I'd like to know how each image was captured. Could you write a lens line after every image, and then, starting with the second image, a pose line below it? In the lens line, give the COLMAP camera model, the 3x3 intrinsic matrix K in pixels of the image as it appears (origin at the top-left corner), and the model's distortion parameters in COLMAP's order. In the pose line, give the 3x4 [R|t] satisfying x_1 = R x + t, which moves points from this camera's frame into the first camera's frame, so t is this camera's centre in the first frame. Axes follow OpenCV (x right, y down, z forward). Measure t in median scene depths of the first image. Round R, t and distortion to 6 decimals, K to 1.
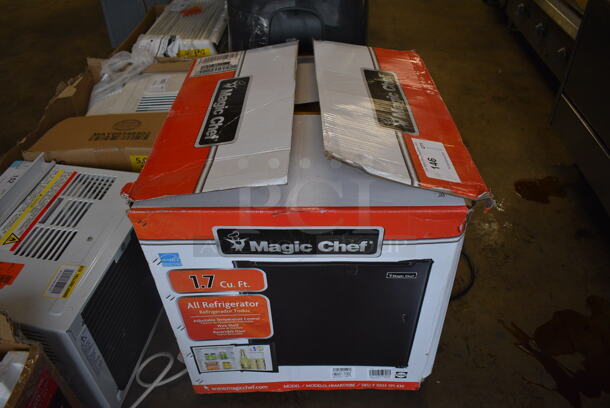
lens RADIAL K [[485.9, 0, 305.0], [0, 485.9, 204.0], [0, 0, 1]] dist [-0.124947, 0.037168]
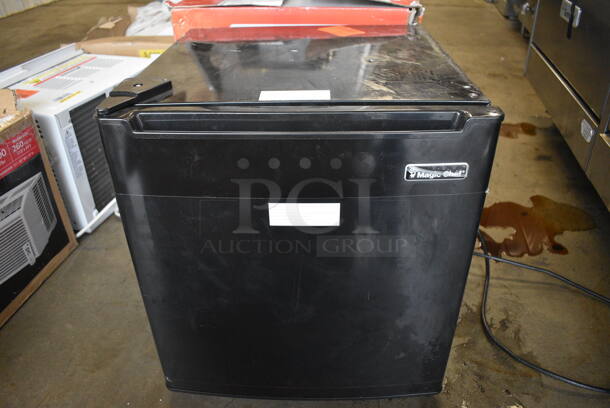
lens RADIAL K [[485.9, 0, 305.0], [0, 485.9, 204.0], [0, 0, 1]] dist [-0.124947, 0.037168]
pose [[0.989074, 0.063401, -0.133093, 0.315673], [-0.080676, 0.988397, -0.128700, 0.519836], [0.123389, 0.138031, 0.982712, -0.149981]]
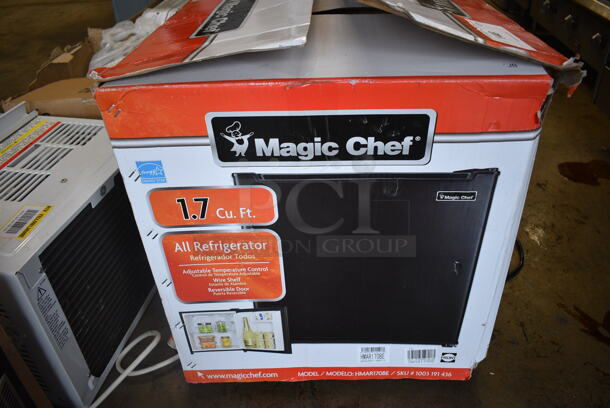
lens RADIAL K [[482.9, 0, 305.0], [0, 482.9, 204.0], [0, 0, 1]] dist [-0.112945, 0.014243]
pose [[0.999564, 0.001579, -0.029500, -0.011089], [-0.004310, 0.995682, -0.092733, 0.185945], [0.029226, 0.092819, 0.995254, 0.203929]]
